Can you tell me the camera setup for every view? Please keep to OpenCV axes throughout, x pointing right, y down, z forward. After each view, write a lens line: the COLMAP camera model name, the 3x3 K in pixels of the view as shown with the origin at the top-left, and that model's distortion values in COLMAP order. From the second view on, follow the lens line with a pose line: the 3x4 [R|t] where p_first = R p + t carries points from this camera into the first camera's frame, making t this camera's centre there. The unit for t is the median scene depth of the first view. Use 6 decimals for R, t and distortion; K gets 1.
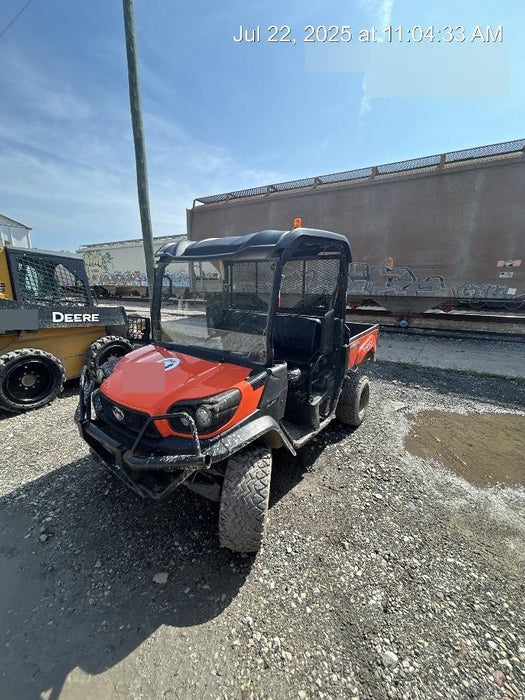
lens RADIAL K [[281.3, 0, 265.1], [0, 281.3, 351.3], [0, 0, 1]] dist [-0.003628, 0.000247]
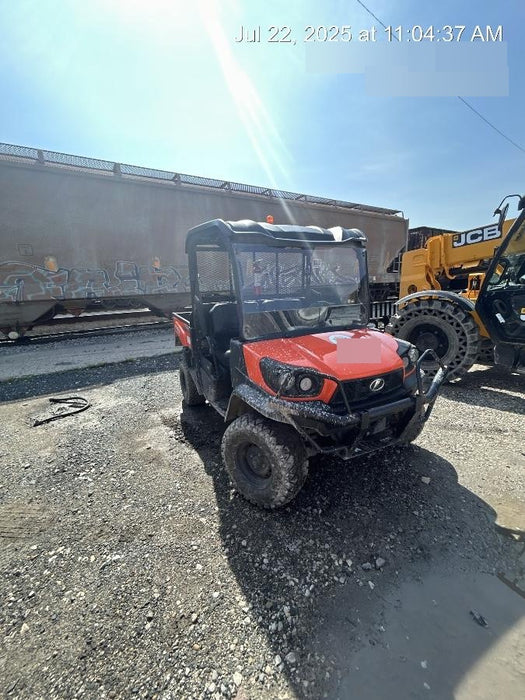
lens RADIAL K [[281.3, 0, 261.9], [0, 281.3, 351.4], [0, 0, 1]] dist [-0.003628, 0.000247]
pose [[0.462507, -0.228466, 0.856674, -0.403753], [0.244495, 0.961630, 0.124457, -0.032701], [-0.852238, 0.151890, 0.500620, 0.209027]]
